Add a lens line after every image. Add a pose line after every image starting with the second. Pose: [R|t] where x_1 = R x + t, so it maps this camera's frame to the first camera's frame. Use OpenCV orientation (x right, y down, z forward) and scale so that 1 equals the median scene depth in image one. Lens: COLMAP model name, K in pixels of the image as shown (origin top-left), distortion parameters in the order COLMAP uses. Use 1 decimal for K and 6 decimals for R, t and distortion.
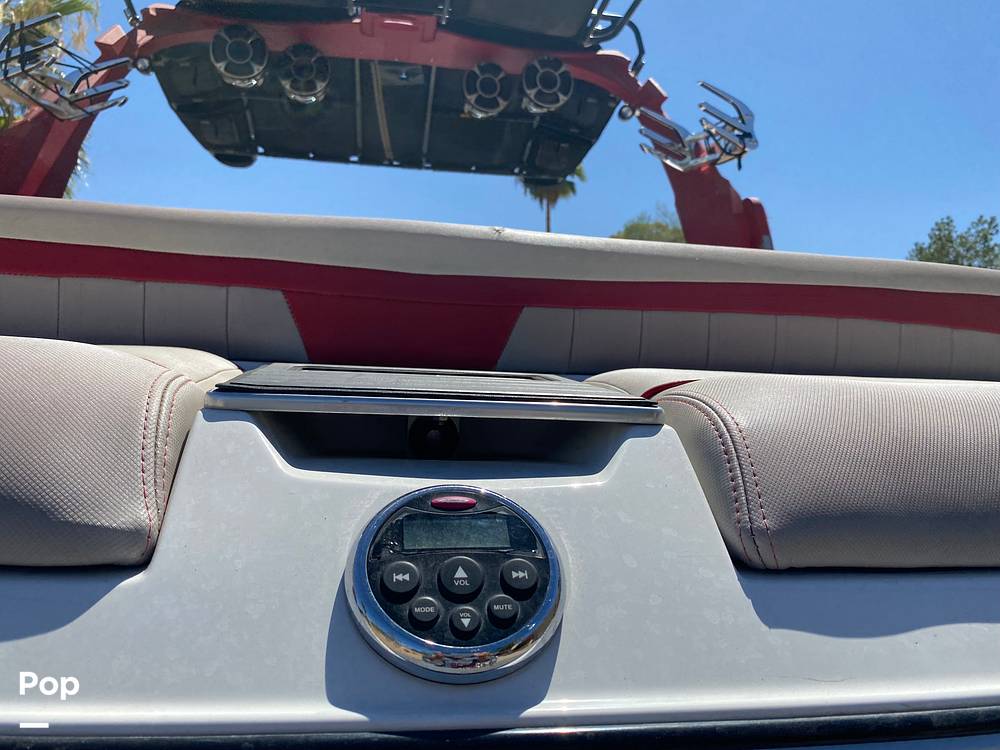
lens RADIAL K [[765.4, 0, 500.0], [0, 765.4, 375.0], [0, 0, 1]] dist [0.049837, -0.062181]
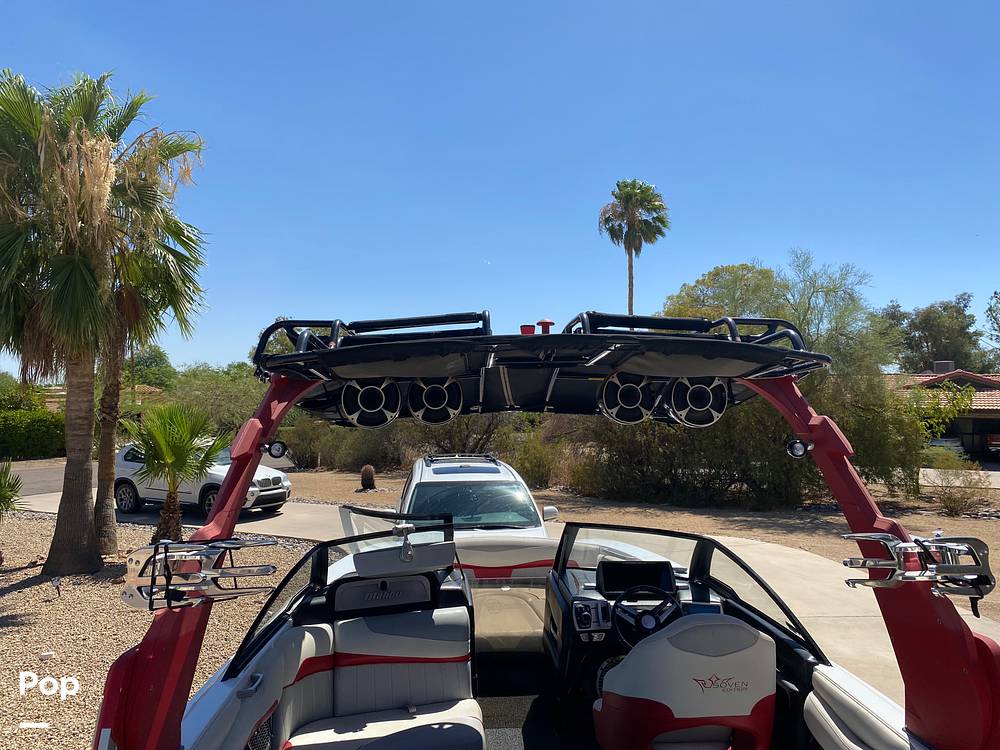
lens RADIAL K [[767.7, 0, 500.0], [0, 767.7, 375.0], [0, 0, 1]] dist [0.029950, -0.028107]
pose [[0.993000, -0.047512, -0.108132, -0.073108], [0.043620, 0.998322, -0.038081, -0.389711], [0.109760, 0.033098, 0.993407, 0.076327]]
